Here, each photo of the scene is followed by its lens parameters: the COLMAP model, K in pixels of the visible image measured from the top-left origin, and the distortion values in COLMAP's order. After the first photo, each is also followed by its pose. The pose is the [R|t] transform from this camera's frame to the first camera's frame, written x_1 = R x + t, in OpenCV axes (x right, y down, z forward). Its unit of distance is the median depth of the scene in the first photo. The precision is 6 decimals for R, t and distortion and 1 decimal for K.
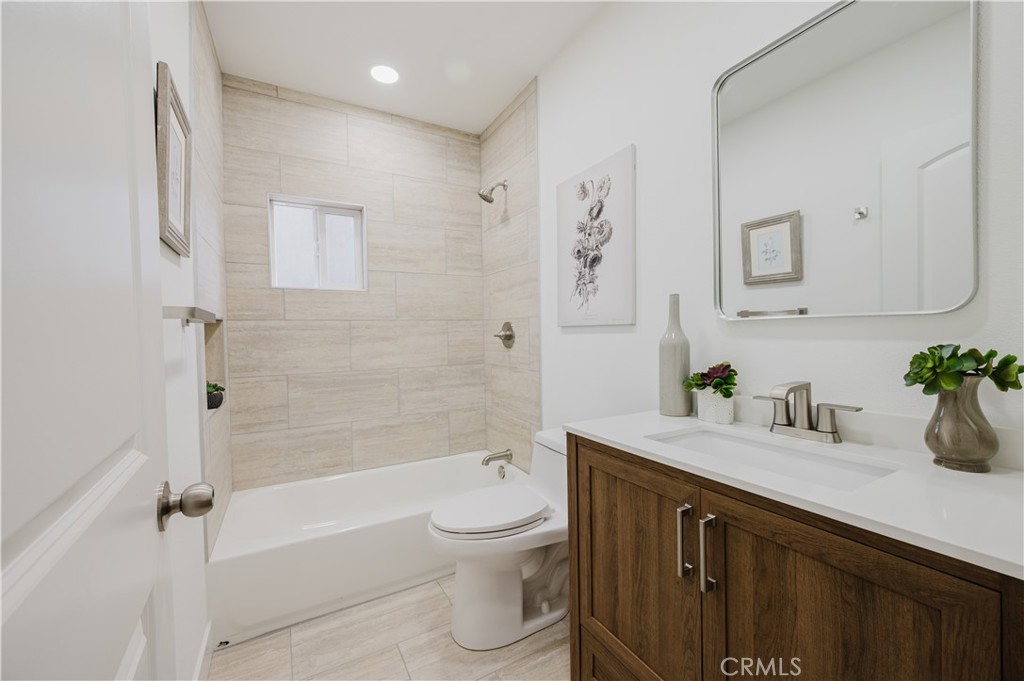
lens RADIAL K [[400.3, 0, 512.3], [0, 400.3, 341.5], [0, 0, 1]] dist [-0.000215, 0.000224]
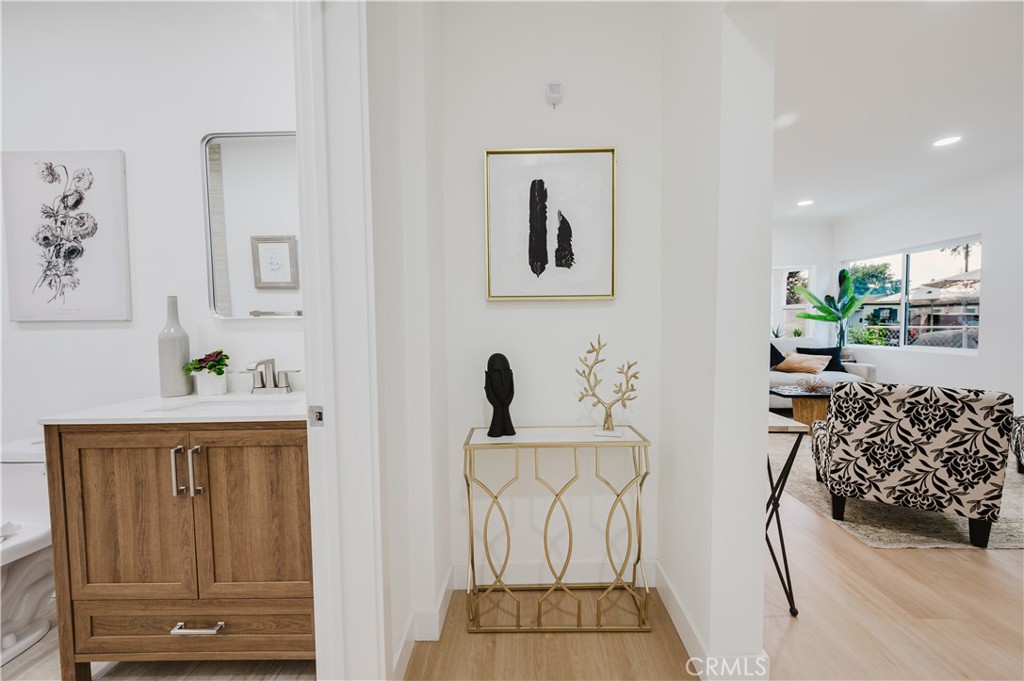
lens RADIAL K [[400.3, 0, 512.3], [0, 400.3, 341.5], [0, 0, 1]] dist [-0.000215, 0.000224]
pose [[0.501954, -0.028085, 0.864438, -0.139303], [0.023162, 0.999551, 0.019025, 0.021062], [-0.864584, 0.010472, 0.502379, -0.537383]]
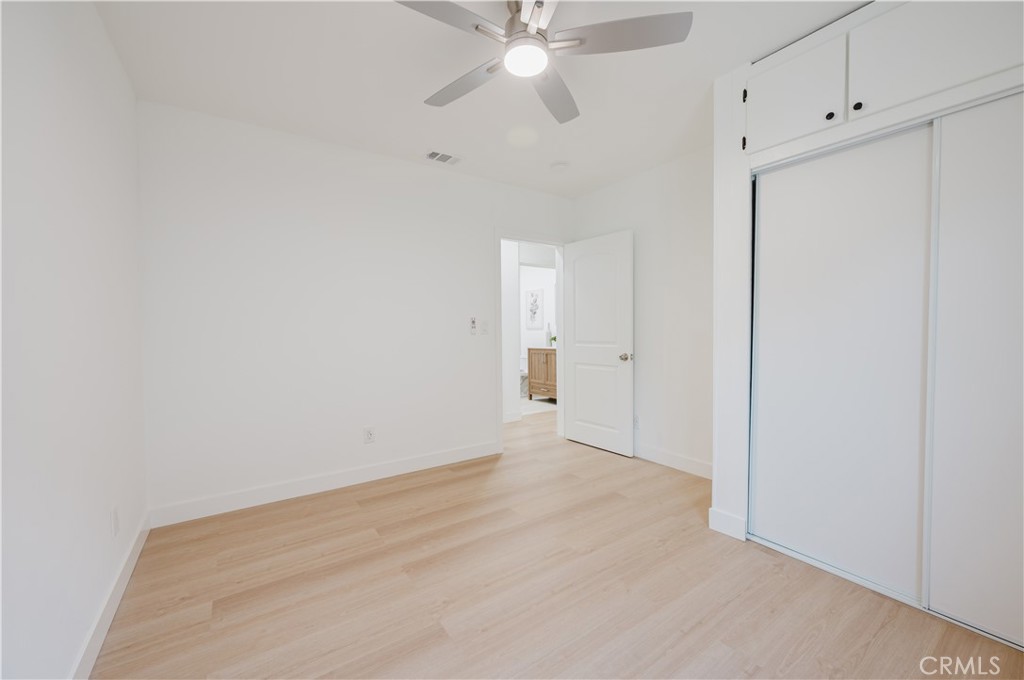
lens RADIAL K [[400.3, 0, 512.3], [0, 400.3, 341.0], [0, 0, 1]] dist [-0.000215, 0.000224]
pose [[0.995034, 0.009308, 0.099102, -0.624235], [-0.010032, 0.999927, 0.006806, 0.092168], [-0.099032, -0.007767, 0.995054, -4.469605]]
